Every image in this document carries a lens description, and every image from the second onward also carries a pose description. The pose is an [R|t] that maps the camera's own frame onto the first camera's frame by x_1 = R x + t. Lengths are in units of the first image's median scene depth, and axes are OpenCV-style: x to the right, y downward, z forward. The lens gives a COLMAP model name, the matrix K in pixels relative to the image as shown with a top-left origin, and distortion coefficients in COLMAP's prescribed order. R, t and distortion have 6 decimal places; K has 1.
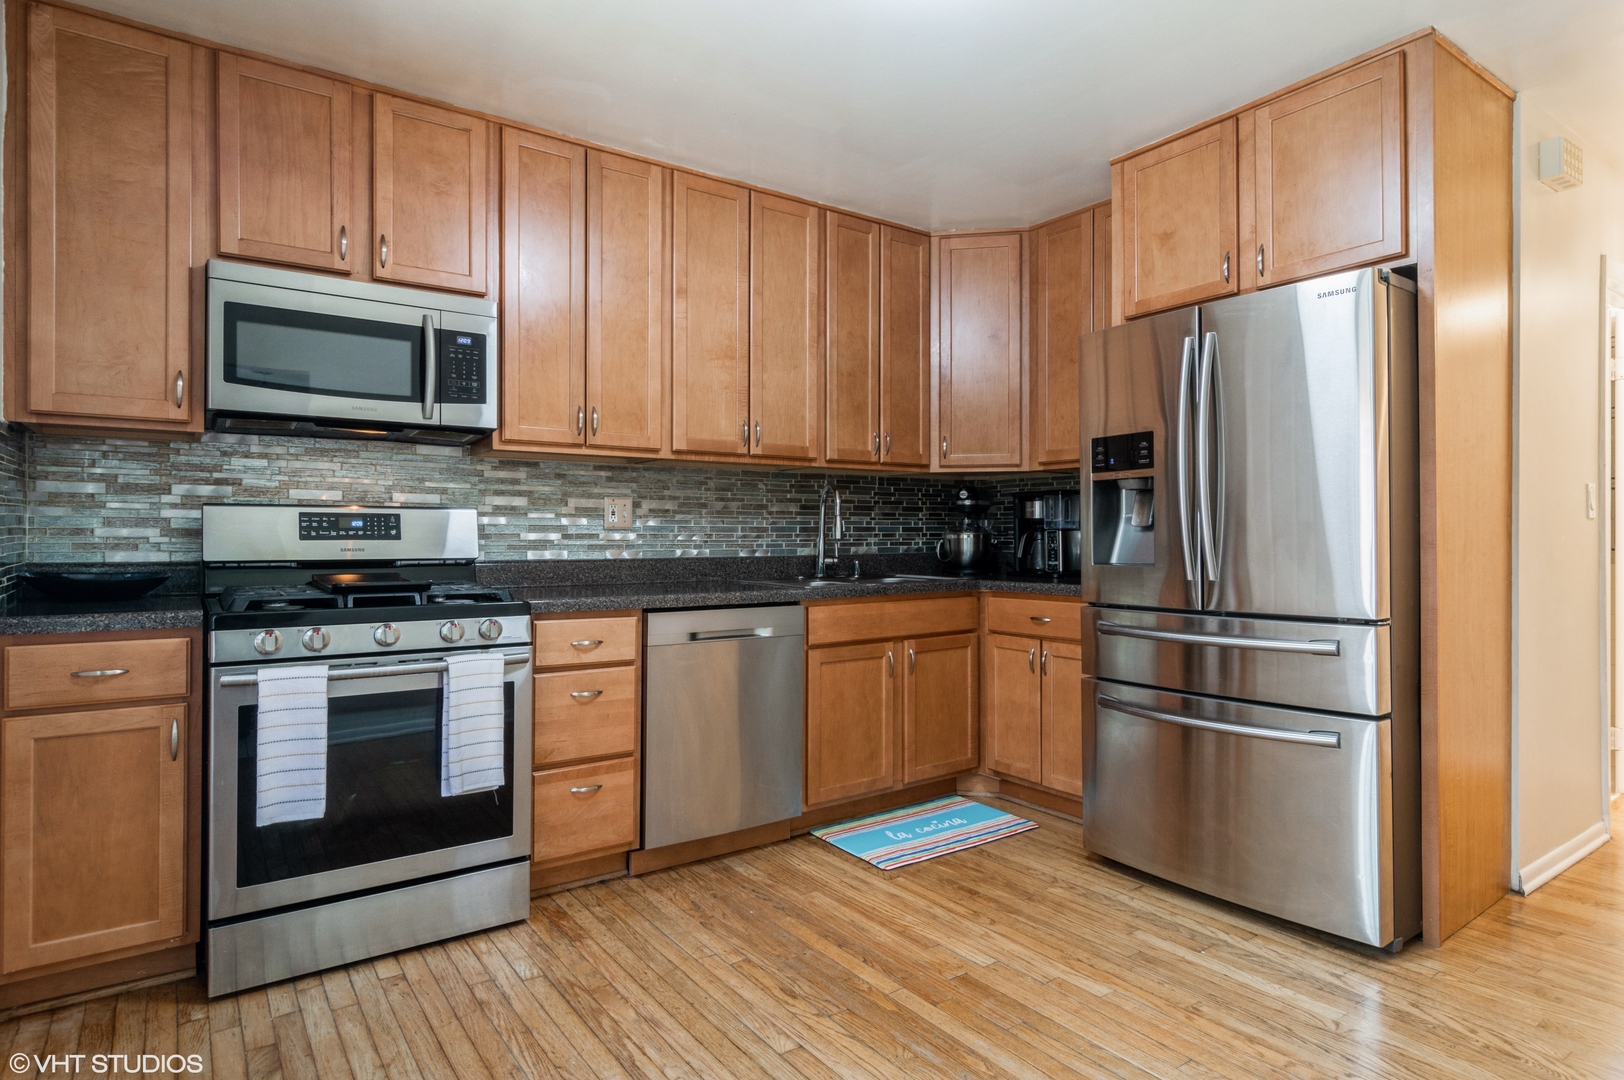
lens RADIAL K [[878.3, 0, 807.7], [0, 878.3, 534.1], [0, 0, 1]] dist [0.004653, -0.000133]
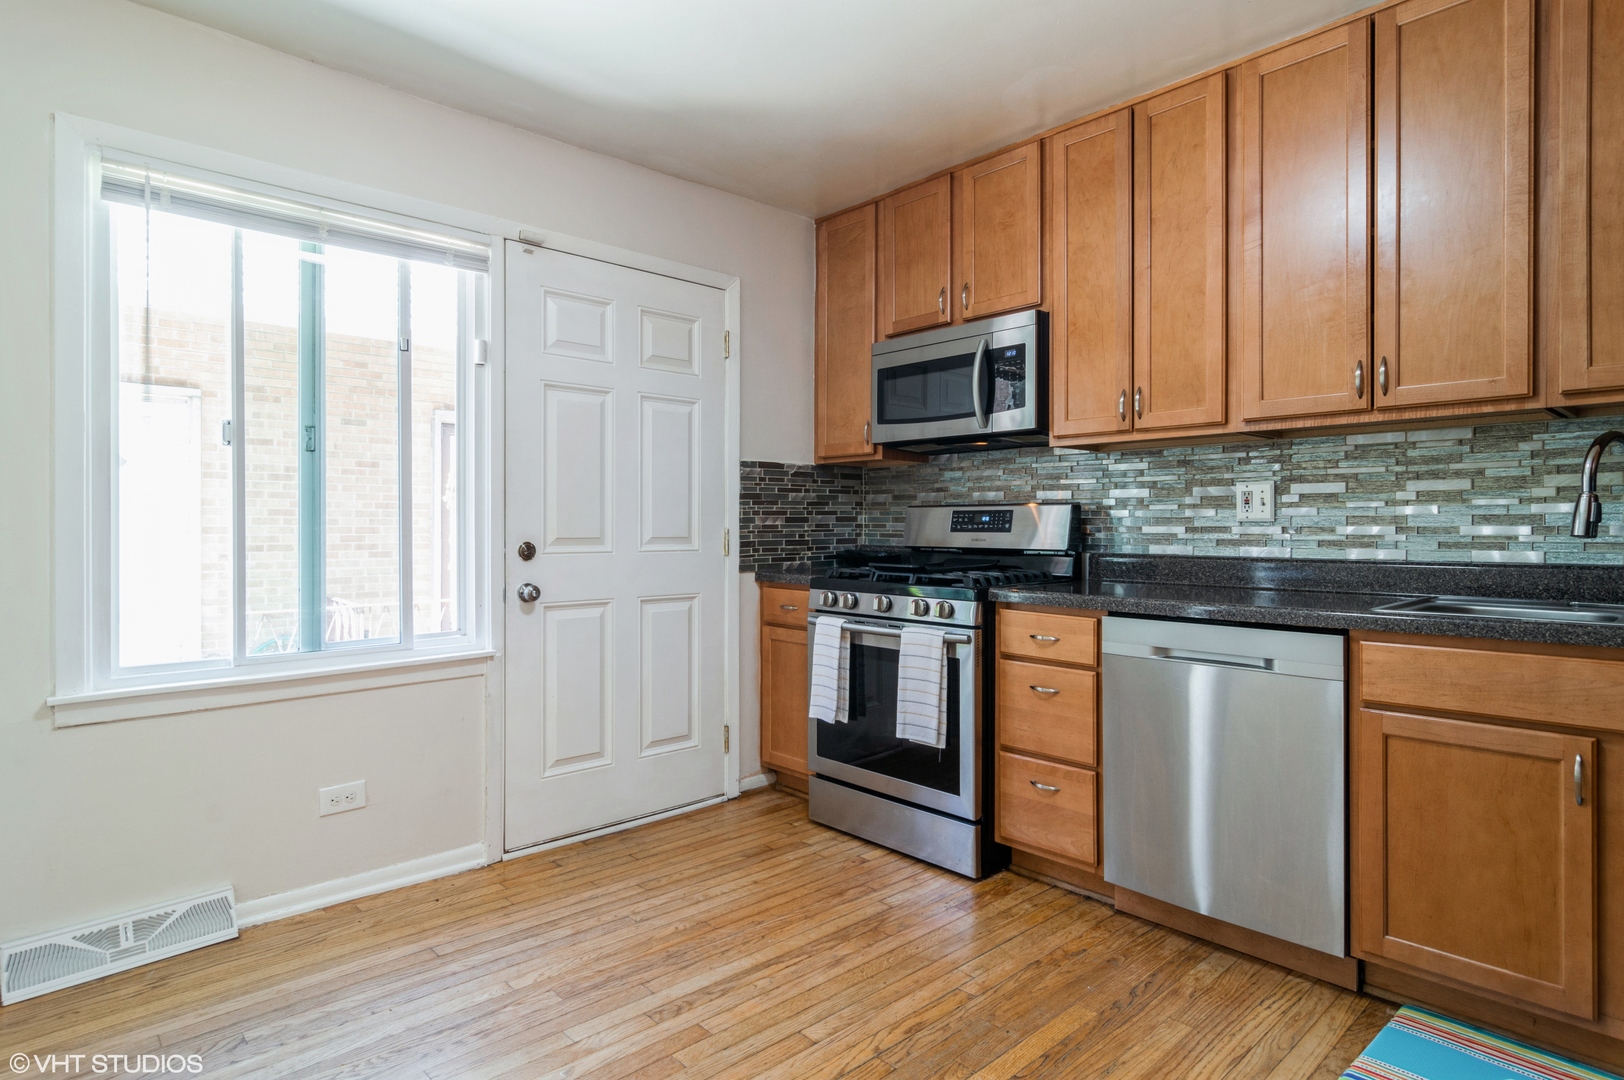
lens RADIAL K [[878.3, 0, 809.2], [0, 878.3, 529.7], [0, 0, 1]] dist [0.004653, -0.000133]
pose [[0.129419, 0.001083, -0.991589, 0.694622], [-0.000758, 0.999999, 0.000993, 0.002508], [0.991590, 0.000623, 0.129420, 0.616767]]
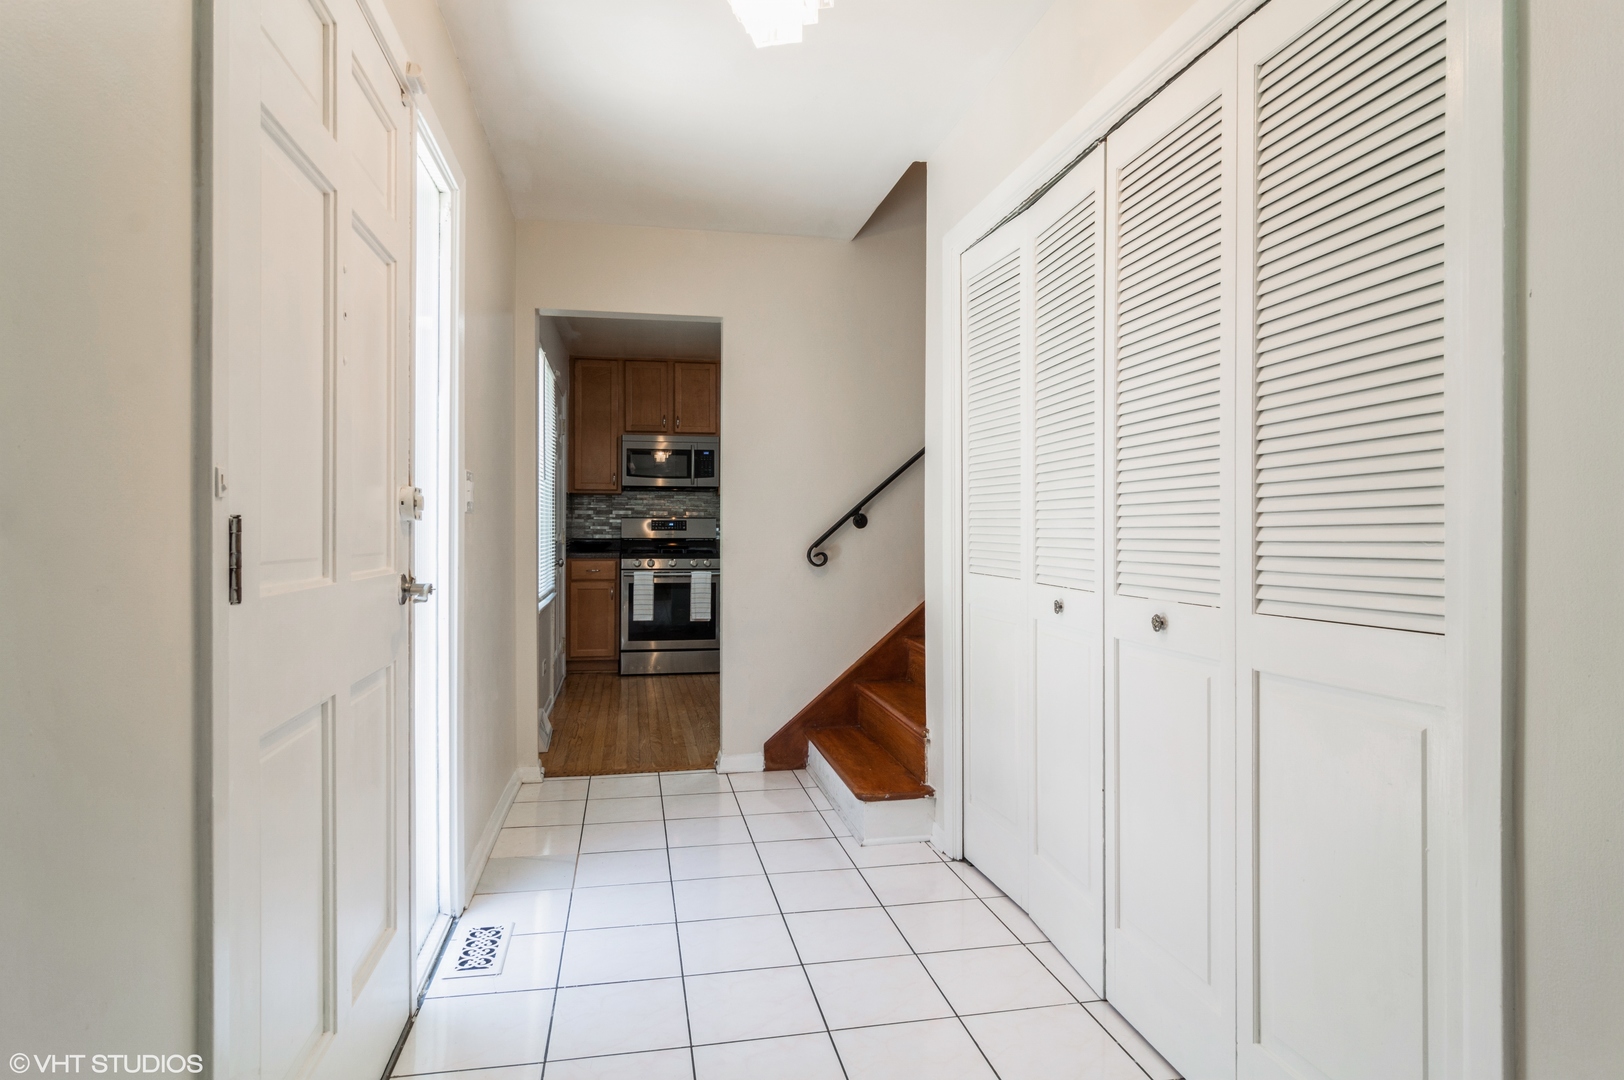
lens RADIAL K [[878.3, 0, 811.4], [0, 878.3, 538.7], [0, 0, 1]] dist [0.004653, -0.000133]
pose [[0.913140, 0.004528, -0.407622, 0.953321], [-0.001066, 0.999961, 0.008720, 0.007365], [0.407645, -0.007528, 0.913109, -1.240448]]
